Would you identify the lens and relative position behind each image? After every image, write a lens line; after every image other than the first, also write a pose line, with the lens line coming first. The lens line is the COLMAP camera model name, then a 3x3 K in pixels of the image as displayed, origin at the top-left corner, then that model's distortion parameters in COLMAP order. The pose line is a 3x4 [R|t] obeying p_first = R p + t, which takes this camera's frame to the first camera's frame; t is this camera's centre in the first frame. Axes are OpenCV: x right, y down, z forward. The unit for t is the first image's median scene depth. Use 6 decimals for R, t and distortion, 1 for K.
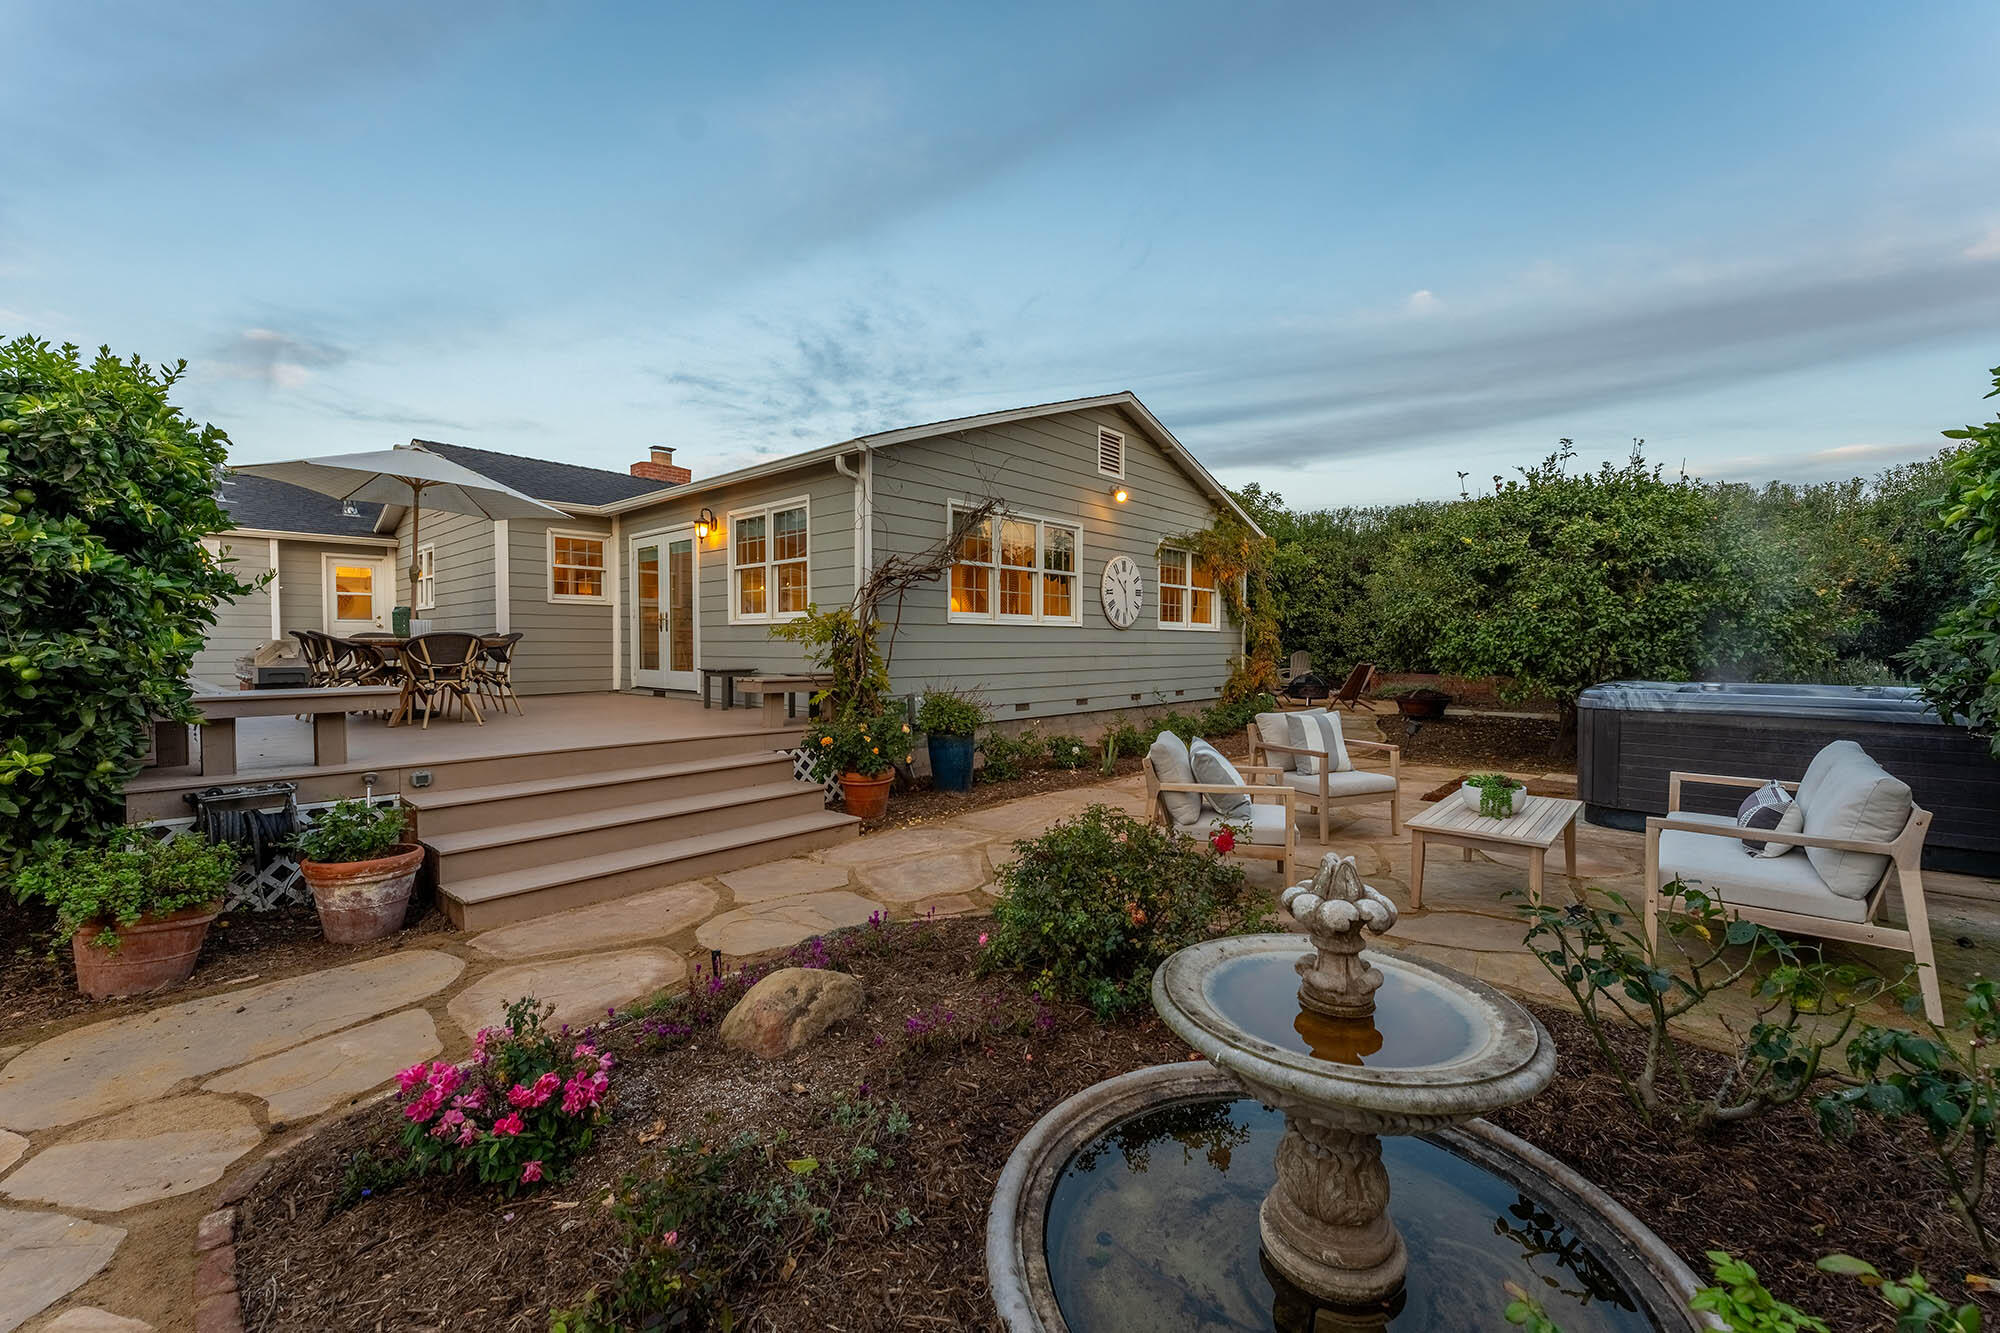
lens RADIAL K [[790.5, 0, 1000.0], [0, 790.5, 666.5], [0, 0, 1]] dist [-0.005217, -0.000129]
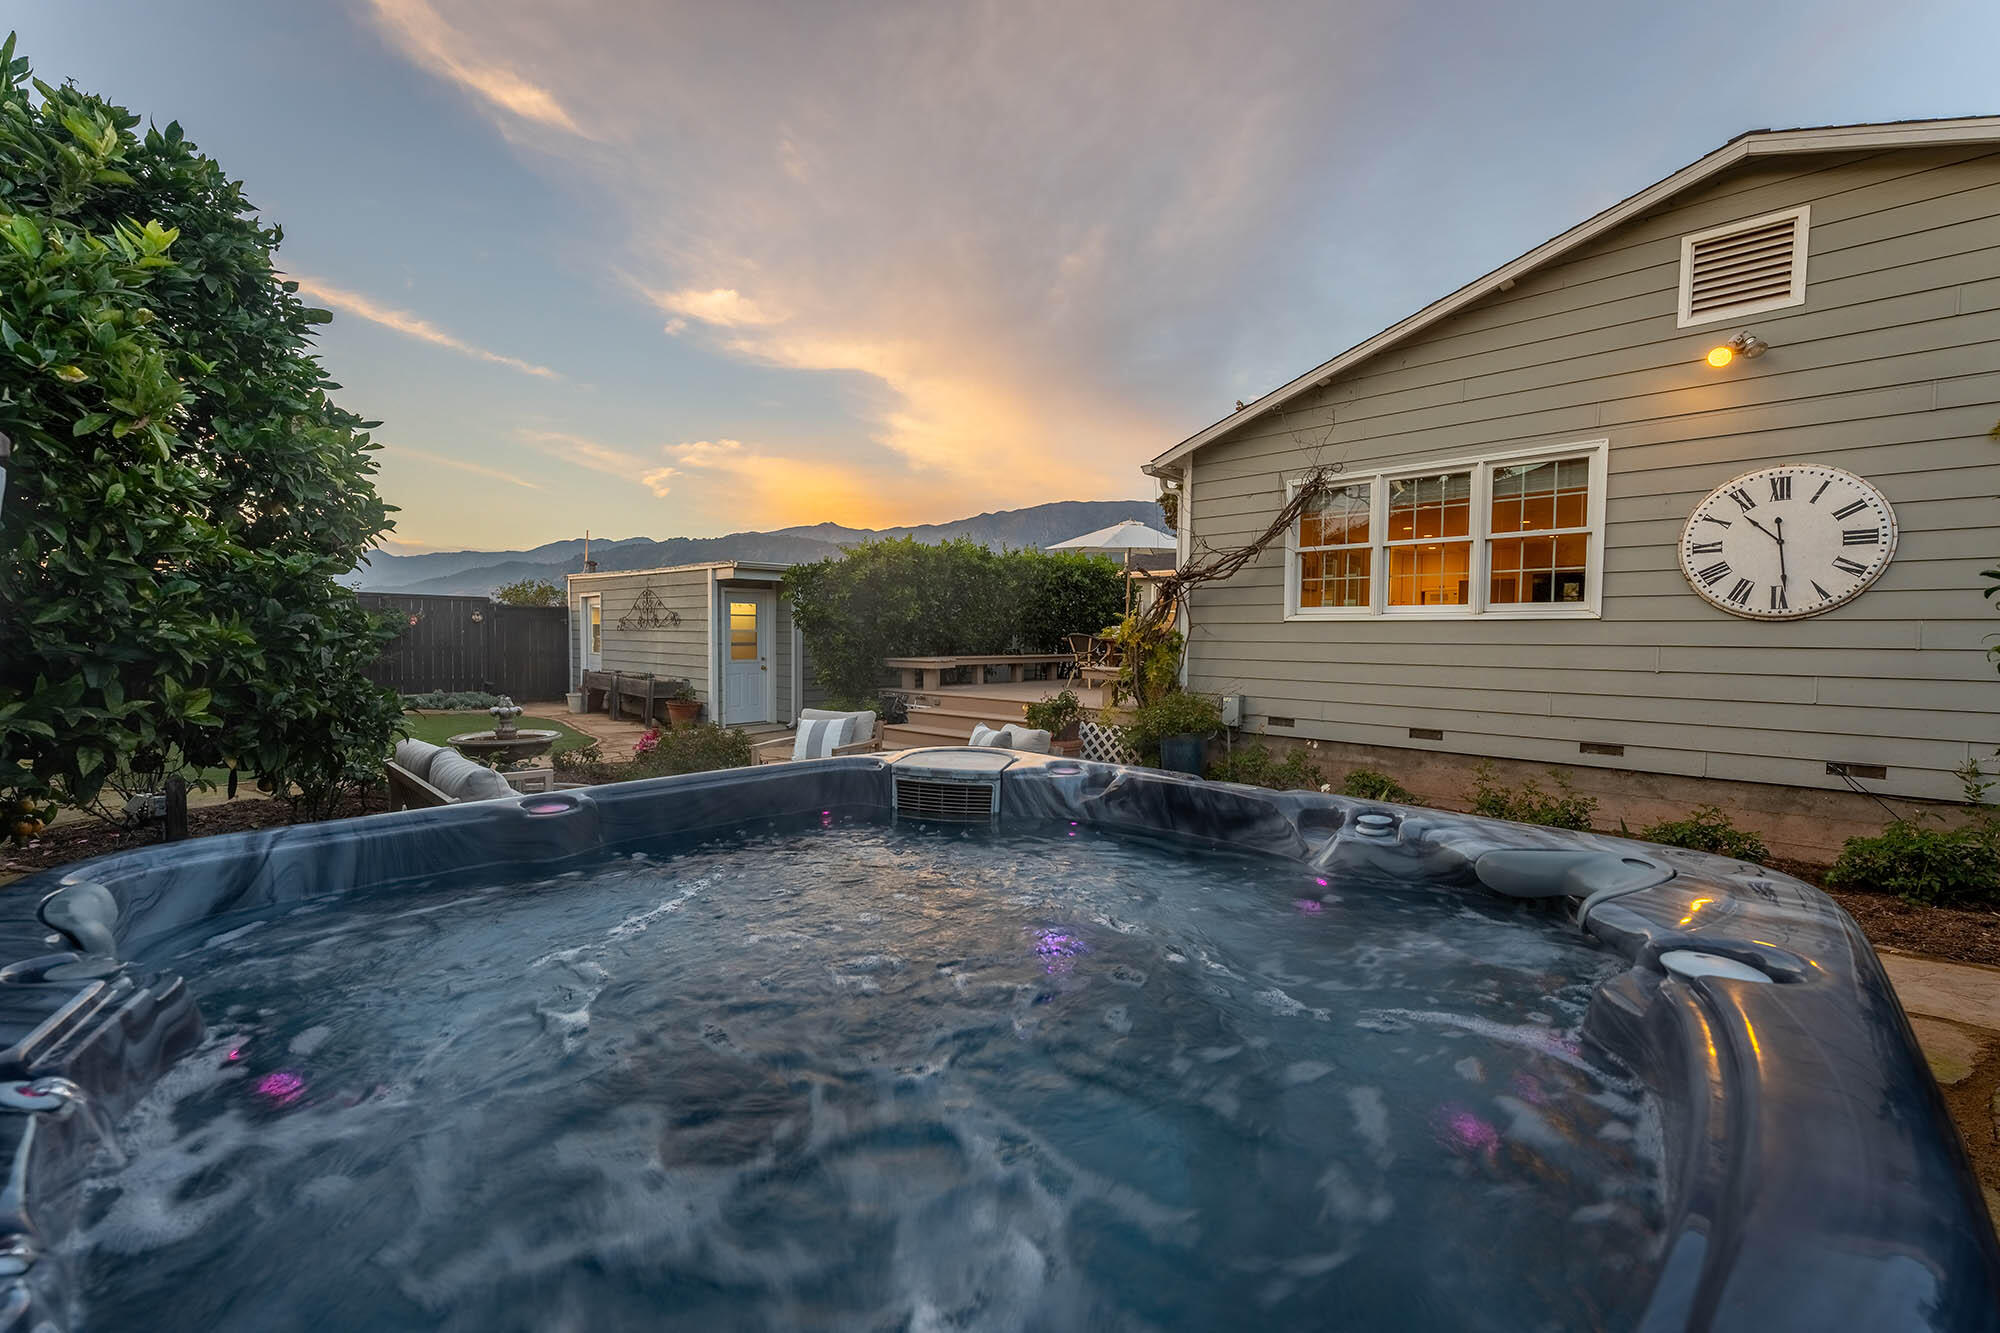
lens RADIAL K [[829.3, 0, 998.0], [0, 829.3, 671.8], [0, 0, 1]] dist [-0.000458, -0.000084]
pose [[-0.040256, 0.044638, -0.998192, 0.701997], [-0.035002, 0.998326, 0.046055, -0.023200], [0.998576, 0.036792, -0.038626, 0.566161]]
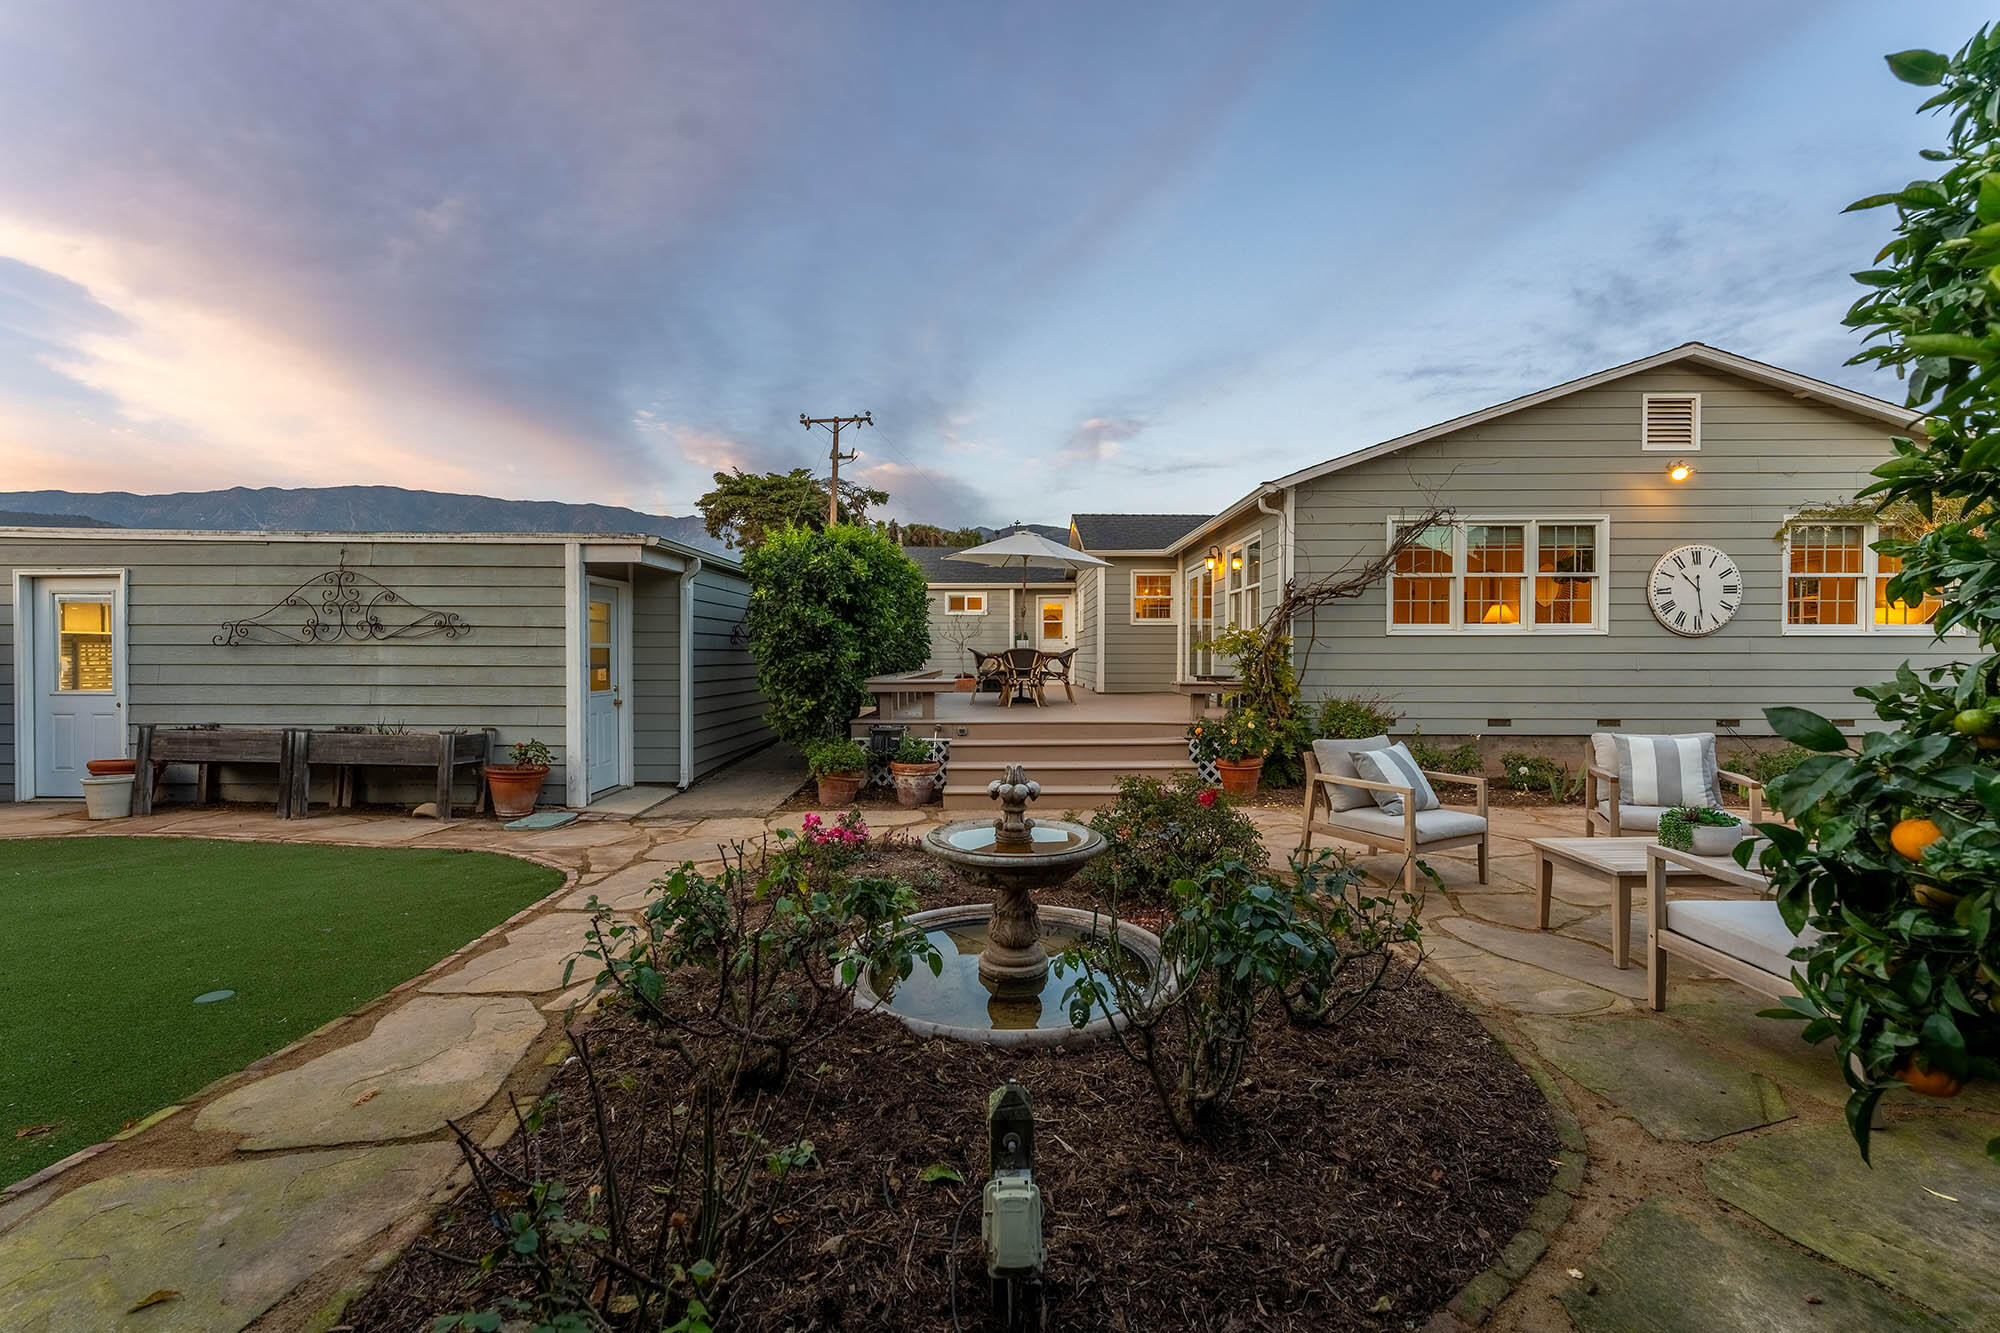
lens RADIAL K [[790.5, 0, 1000.0], [0, 790.5, 666.5], [0, 0, 1]] dist [-0.005217, -0.000129]
pose [[0.655714, 0.009087, -0.754955, 0.305627], [-0.020156, 0.999782, -0.005473, 0.001708], [0.754740, 0.018806, 0.655754, -0.052411]]
